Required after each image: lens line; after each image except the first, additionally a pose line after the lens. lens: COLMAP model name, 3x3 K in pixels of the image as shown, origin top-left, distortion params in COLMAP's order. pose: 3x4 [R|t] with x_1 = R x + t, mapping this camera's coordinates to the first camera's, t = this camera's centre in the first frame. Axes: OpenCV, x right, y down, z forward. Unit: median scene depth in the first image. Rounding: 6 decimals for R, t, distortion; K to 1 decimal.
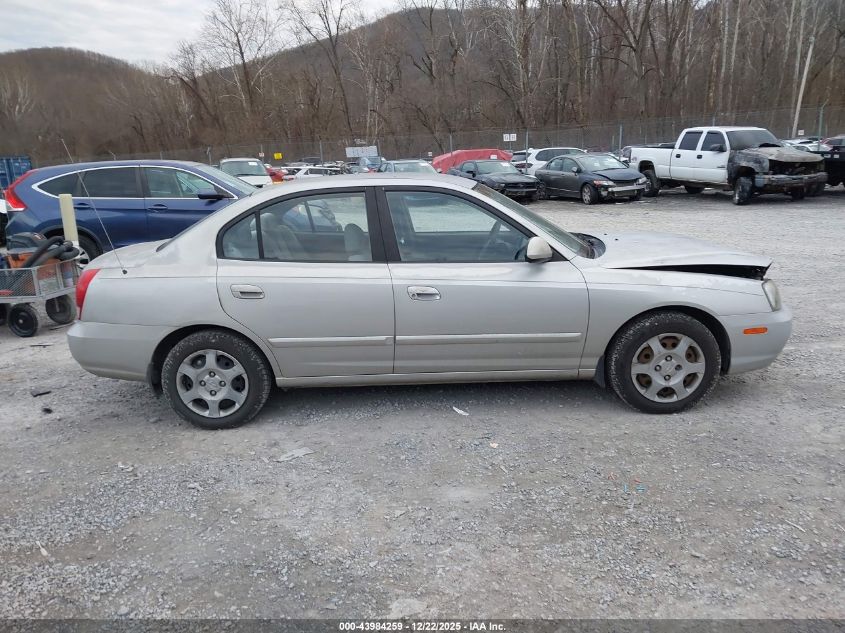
lens RADIAL K [[683.8, 0, 422.5], [0, 683.8, 316.5], [0, 0, 1]] dist [0.004373, 0.003594]
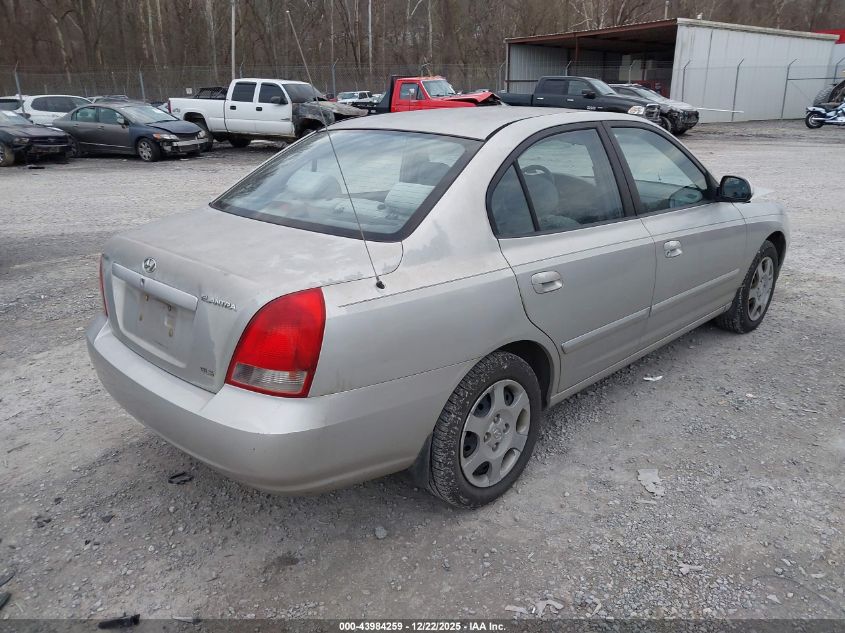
lens RADIAL K [[683.8, 0, 422.5], [0, 683.8, 316.5], [0, 0, 1]] dist [0.004373, 0.003594]
pose [[0.673644, -0.195918, 0.712615, -0.192747], [0.153944, 0.980271, 0.123979, -0.024304], [-0.722845, 0.026185, 0.690514, 0.147047]]
